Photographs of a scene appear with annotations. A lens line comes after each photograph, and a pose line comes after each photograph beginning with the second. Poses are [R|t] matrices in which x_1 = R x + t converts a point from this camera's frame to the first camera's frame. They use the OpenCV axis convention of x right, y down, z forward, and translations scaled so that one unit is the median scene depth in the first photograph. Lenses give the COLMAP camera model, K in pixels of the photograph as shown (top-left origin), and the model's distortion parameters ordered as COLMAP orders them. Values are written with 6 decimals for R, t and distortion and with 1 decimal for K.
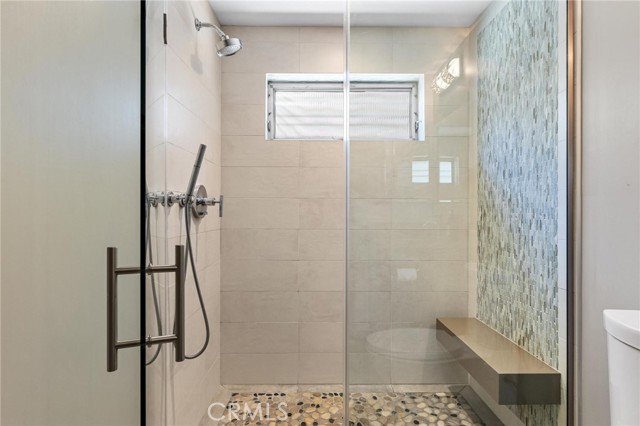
lens RADIAL K [[333.2, 0, 322.6], [0, 333.2, 213.7], [0, 0, 1]] dist [0.001866, -0.001234]
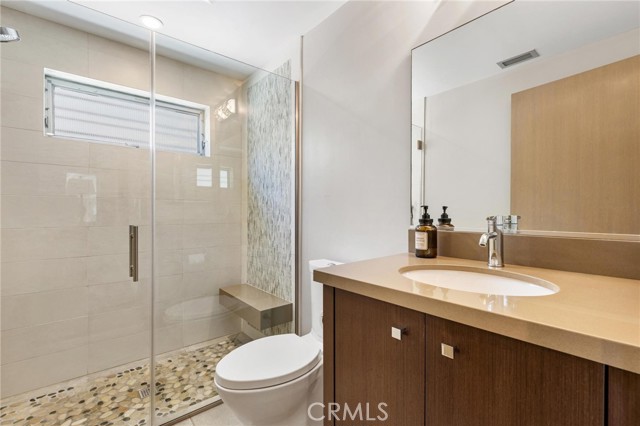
lens RADIAL K [[291.9, 0, 321.2], [0, 291.9, 210.8], [0, 0, 1]] dist [0.001543, -0.000392]
pose [[0.771659, -0.000524, 0.636036, -0.100342], [0.000669, 1.000000, 0.000012, -0.003236], [-0.636036, 0.000416, 0.771660, -0.194169]]
